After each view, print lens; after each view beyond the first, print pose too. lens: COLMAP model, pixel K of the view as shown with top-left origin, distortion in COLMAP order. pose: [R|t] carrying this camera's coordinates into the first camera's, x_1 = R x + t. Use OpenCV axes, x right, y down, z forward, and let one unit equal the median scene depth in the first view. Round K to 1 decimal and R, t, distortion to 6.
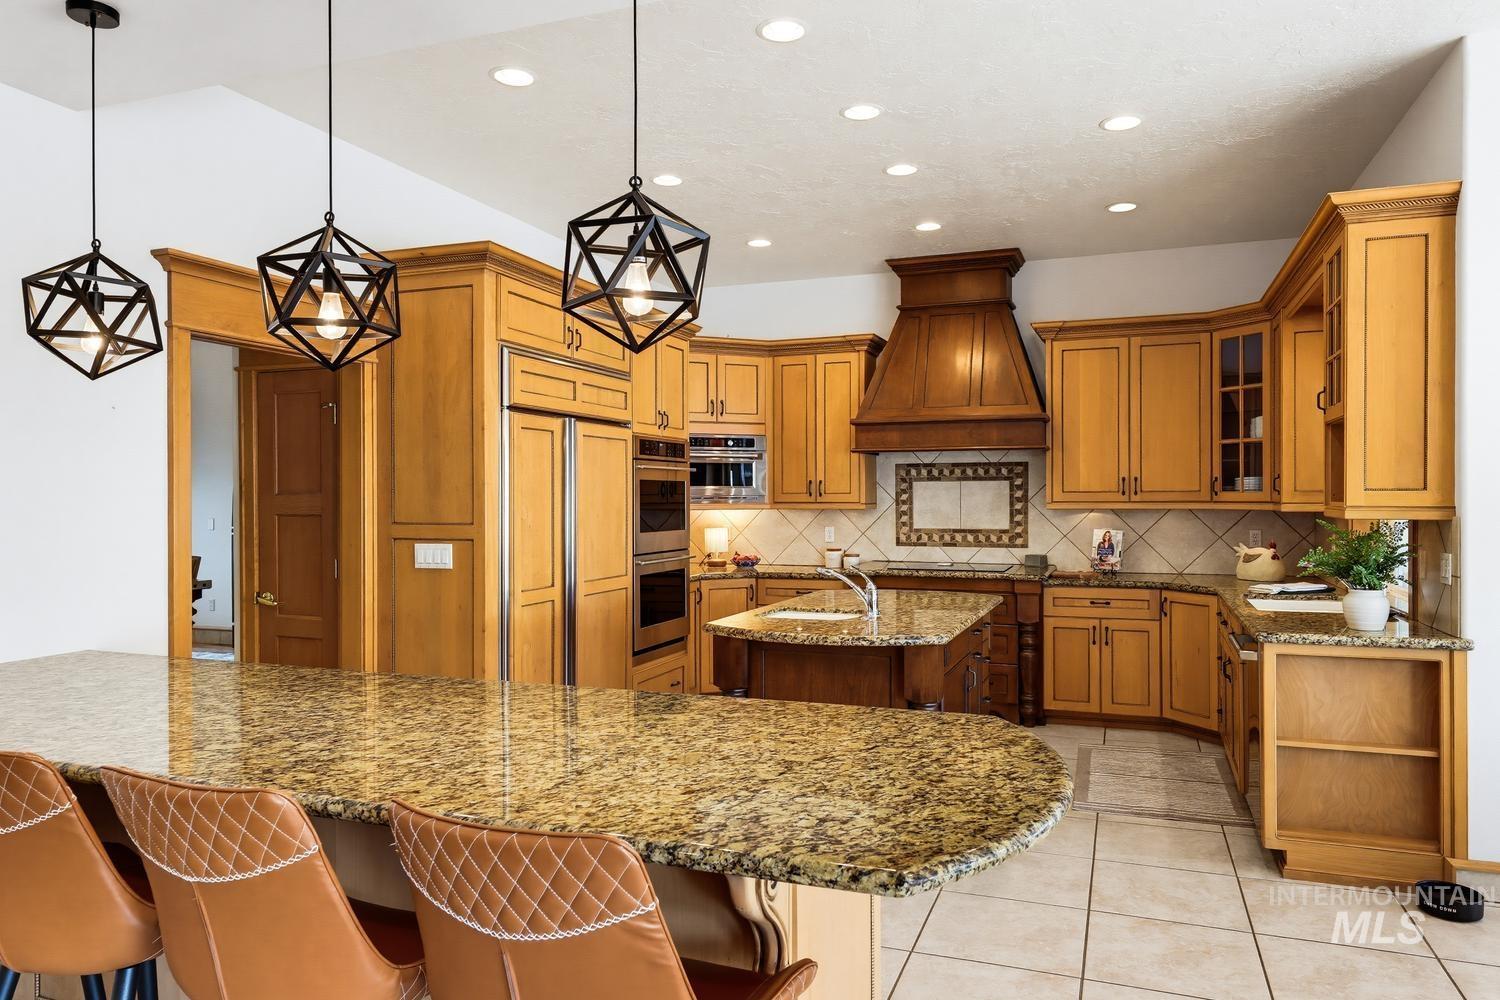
lens RADIAL K [[995.5, 0, 751.5], [0, 995.5, 498.0], [0, 0, 1]] dist [-0.017100, 0.019889]
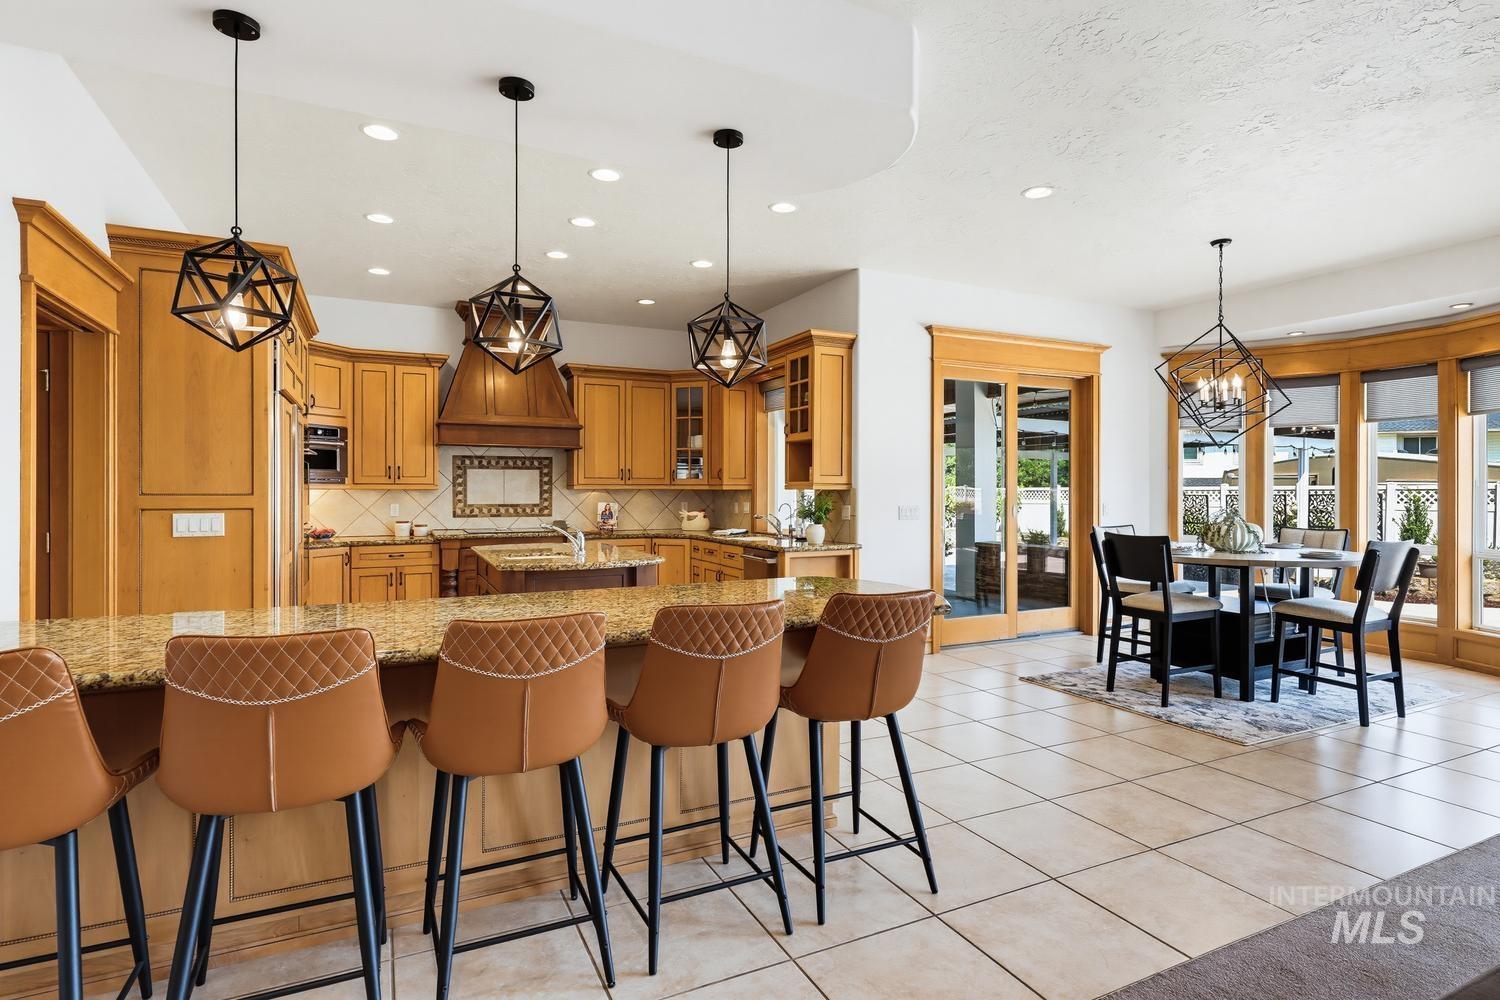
lens RADIAL K [[773.3, 0, 768.7], [0, 773.3, 492.4], [0, 0, 1]] dist [0.009473, -0.001558]
pose [[0.675443, 0.002431, 0.737408, -0.363549], [-0.001590, 0.999997, -0.001840, 0.017610], [-0.737411, 0.000070, 0.675445, -0.000154]]
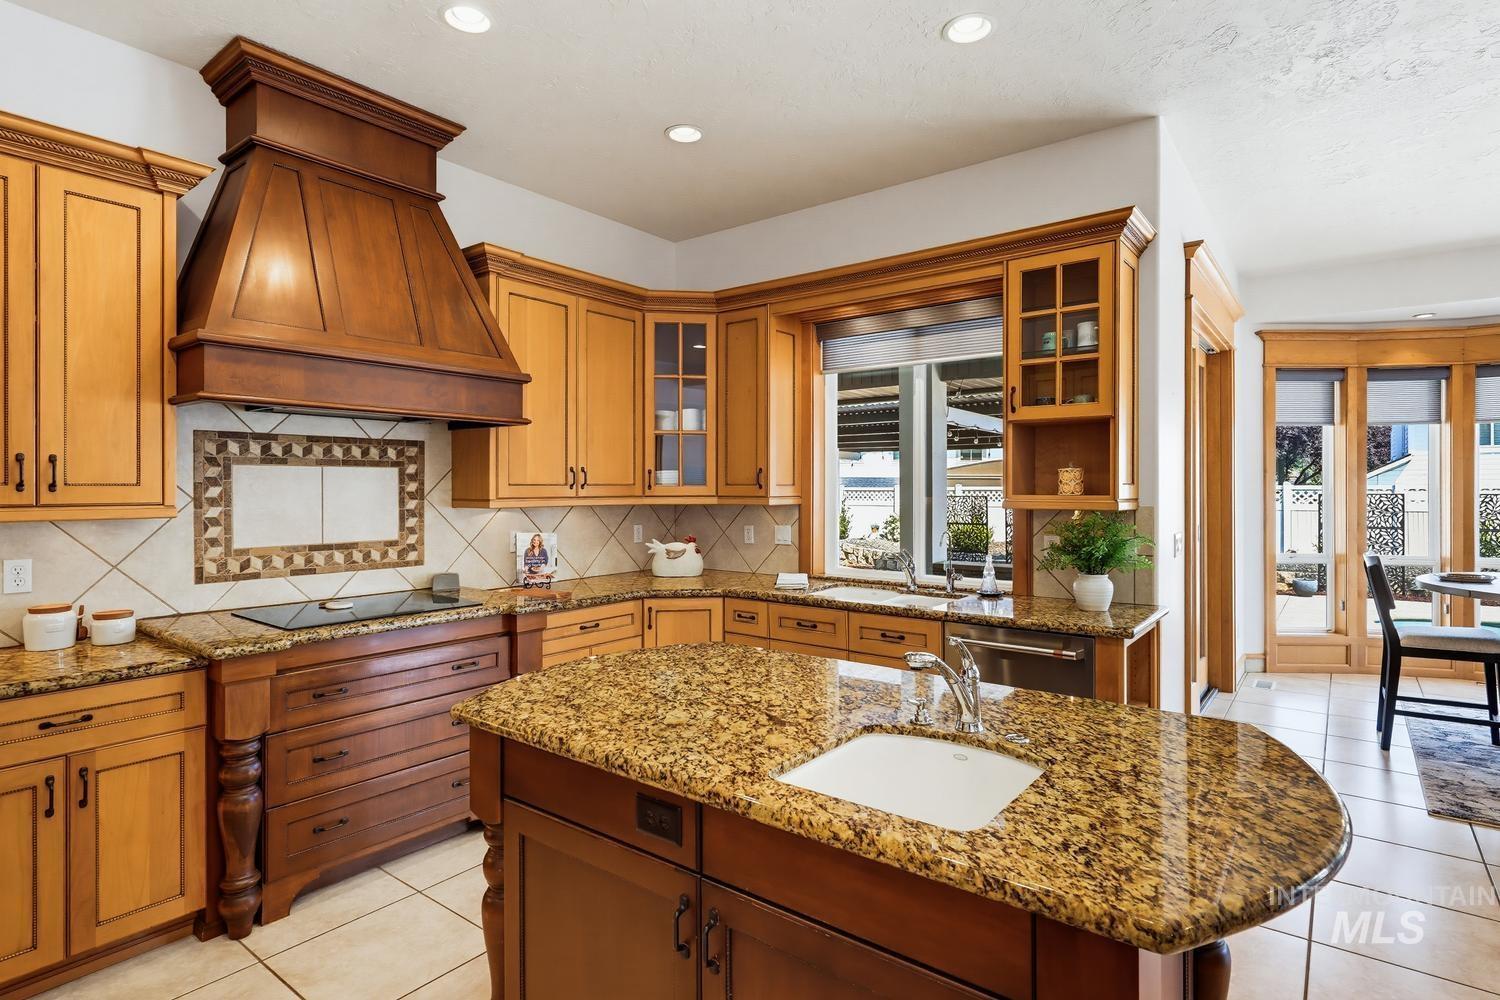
lens RADIAL K [[773.3, 0, 753.5], [0, 773.3, 486.2], [0, 0, 1]] dist [0.009473, -0.001558]
pose [[0.283022, 0.004601, 0.959102, -0.186288], [0.003606, 0.999976, -0.005861, -0.000885], [-0.959107, 0.005117, 0.282998, 0.661289]]
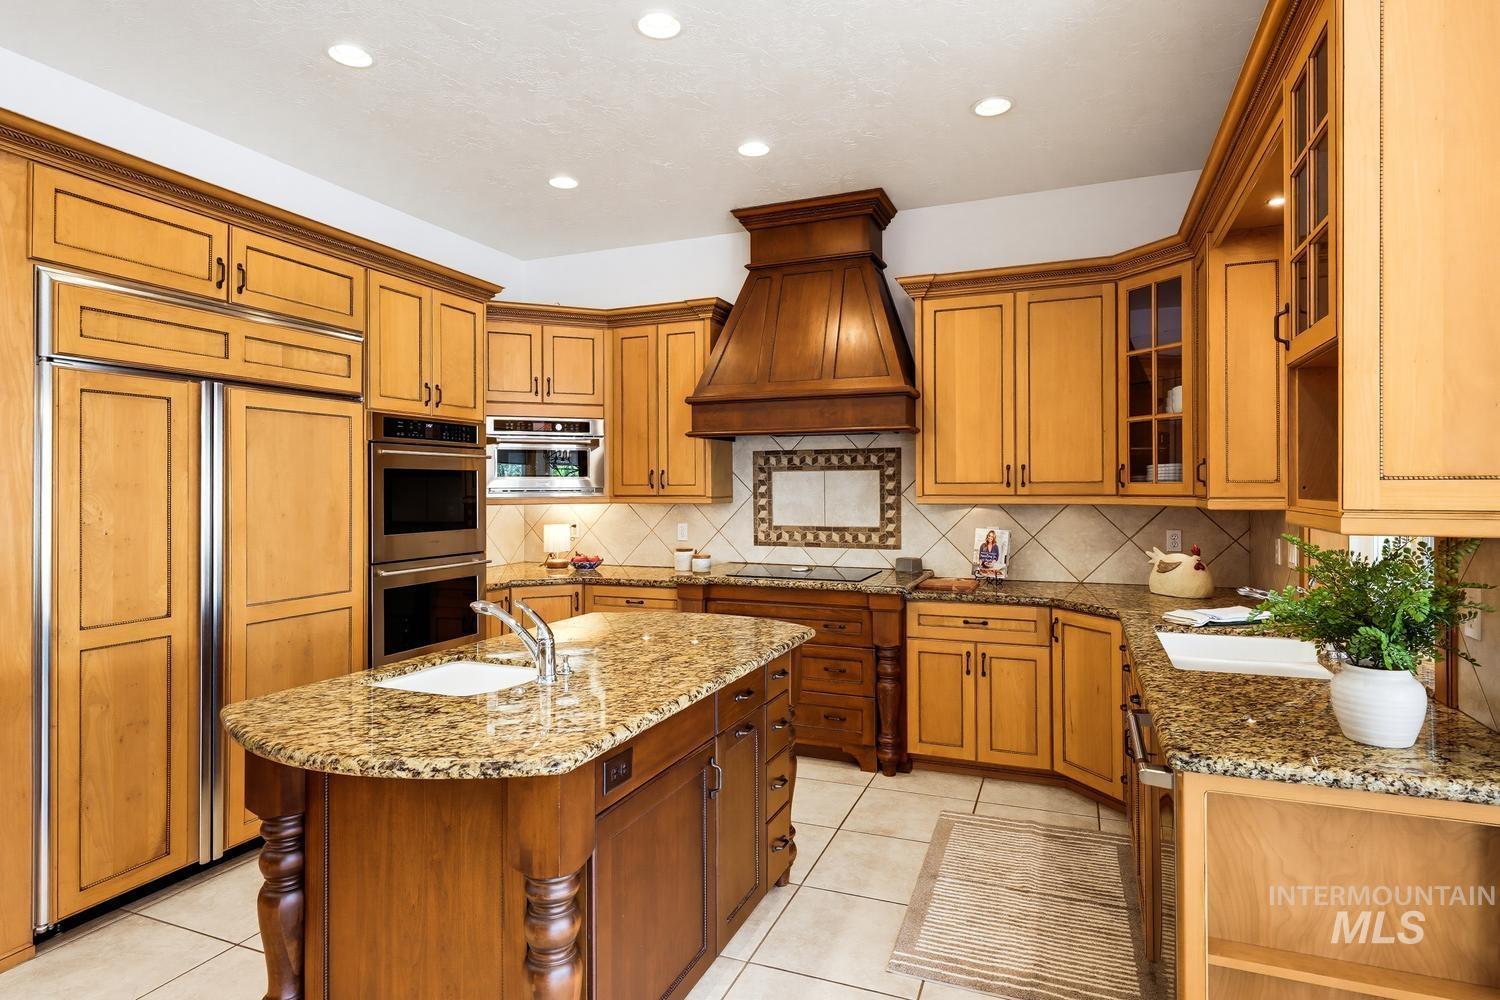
lens RADIAL K [[798.9, 0, 749.8], [0, 798.9, 485.7], [0, 0, 1]] dist [0.000970, -0.001595]
pose [[0.999756, -0.001055, -0.022042, 0.173993], [0.000974, 0.999993, -0.003697, -0.001695], [0.022045, 0.003675, 0.999750, 0.335631]]
